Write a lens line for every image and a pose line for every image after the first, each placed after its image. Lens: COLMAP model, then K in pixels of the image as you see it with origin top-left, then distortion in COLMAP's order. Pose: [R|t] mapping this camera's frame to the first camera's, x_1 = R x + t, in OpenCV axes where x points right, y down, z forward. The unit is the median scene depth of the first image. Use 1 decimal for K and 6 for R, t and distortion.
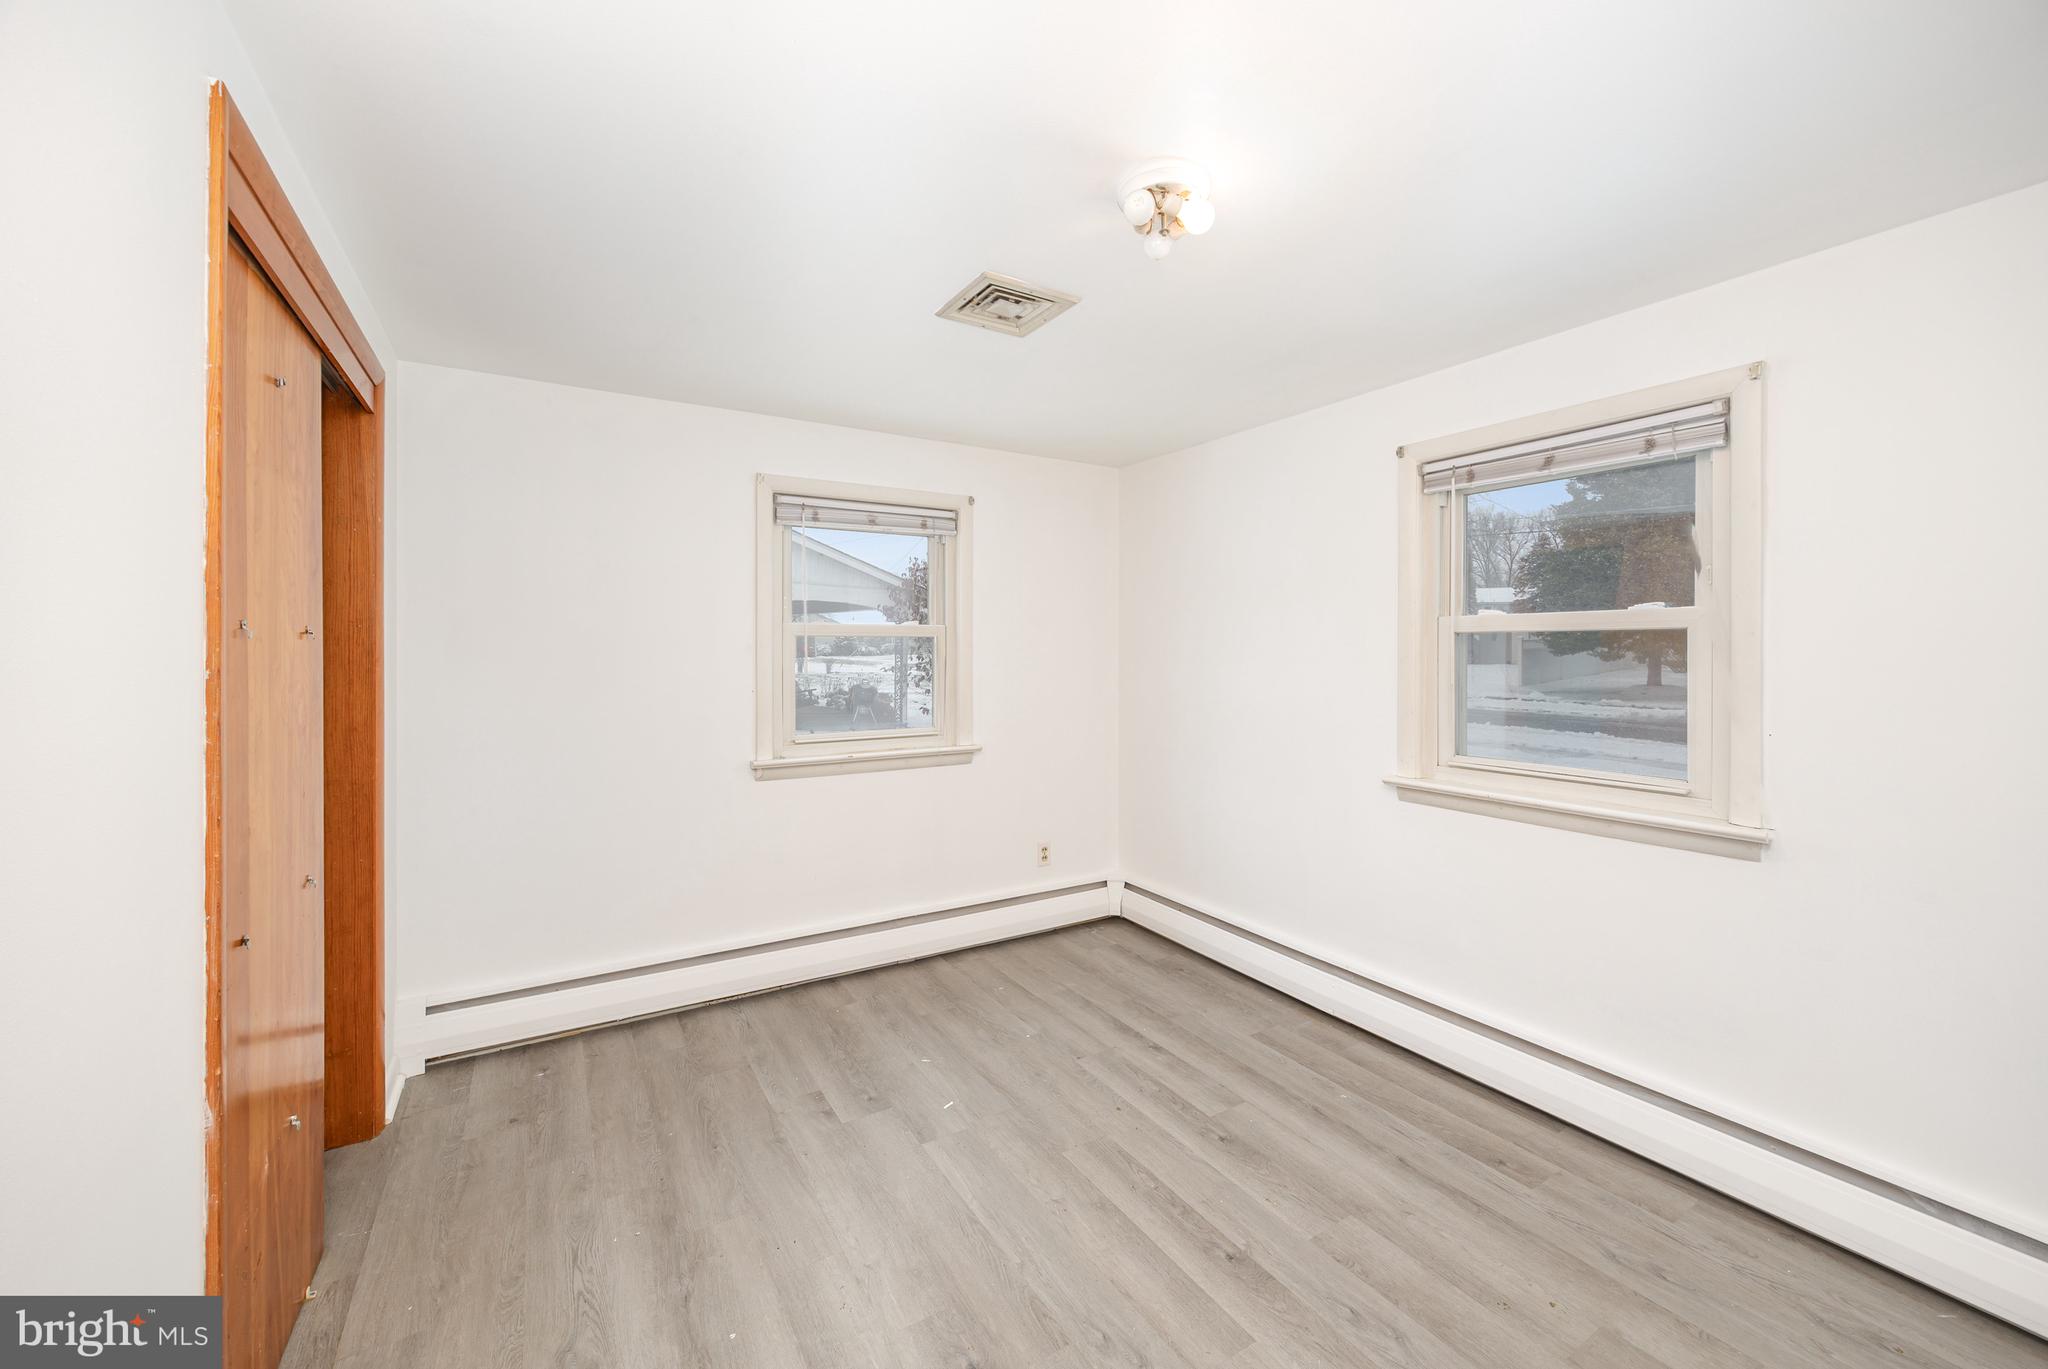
lens RADIAL K [[795.4, 0, 1035.8], [0, 795.4, 656.0], [0, 0, 1]] dist [-0.000849, -0.000357]
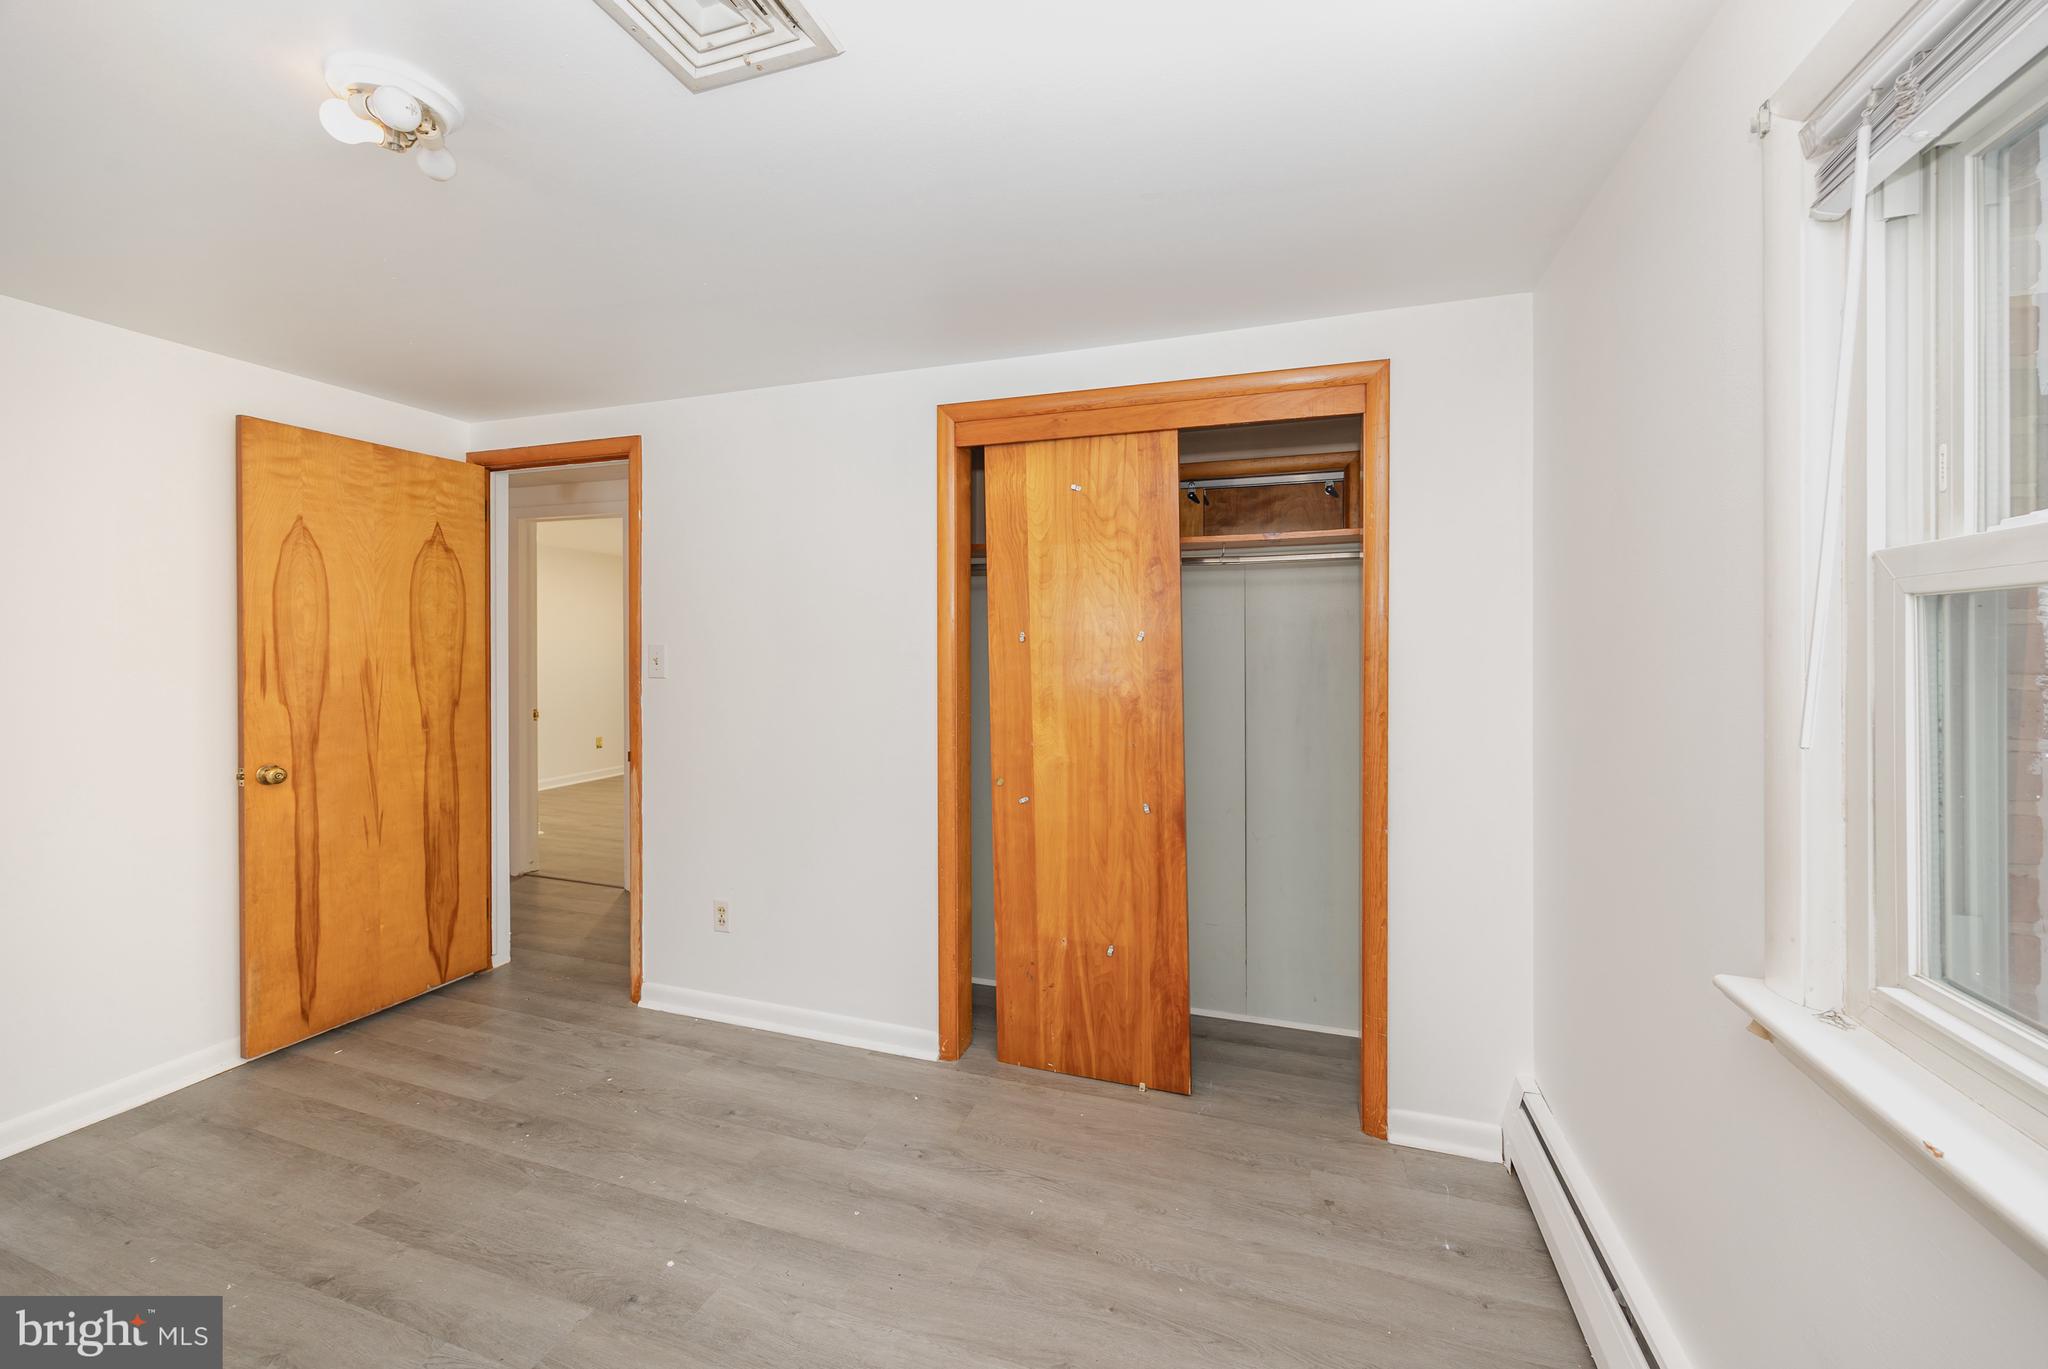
lens RADIAL K [[798.7, 0, 1035.7], [0, 798.7, 645.1], [0, 0, 1]] dist [-0.001254, -0.000166]
pose [[-0.772416, -0.003644, -0.635107, 0.114688], [-0.004891, 0.999988, 0.000210, -0.008467], [0.635098, 0.003268, -0.772424, 1.313582]]
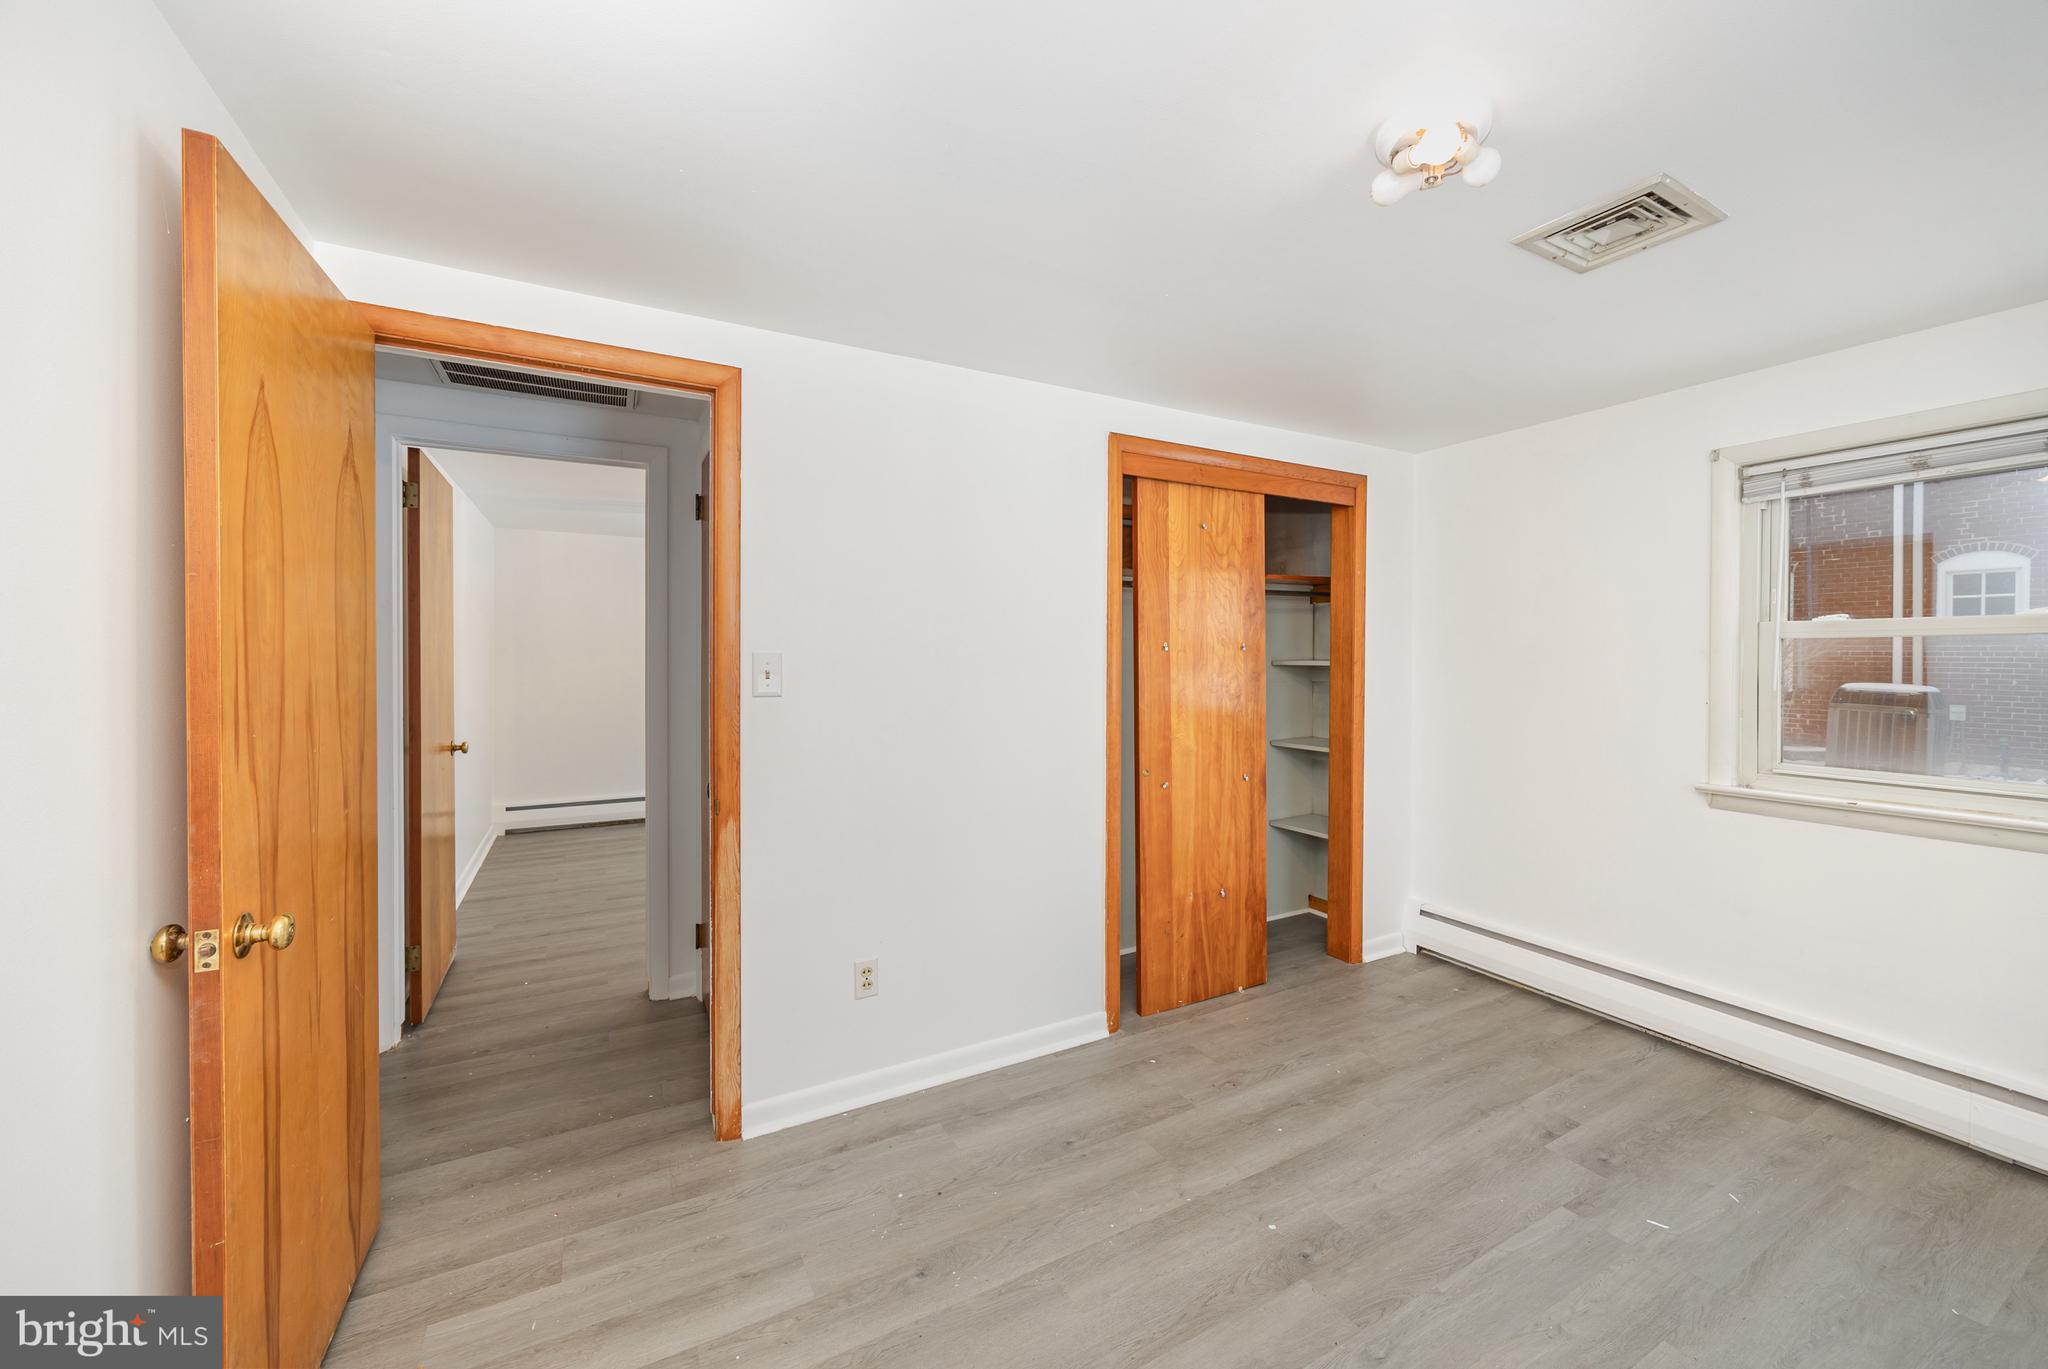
lens RADIAL K [[795.4, 0, 1035.8], [0, 795.4, 656.0], [0, 0, 1]] dist [-0.000849, -0.000357]
pose [[-0.045159, 0.001470, -0.998979, 0.675004], [-0.005591, 0.999983, 0.001724, -0.005414], [0.998964, 0.005663, -0.045150, 0.382934]]
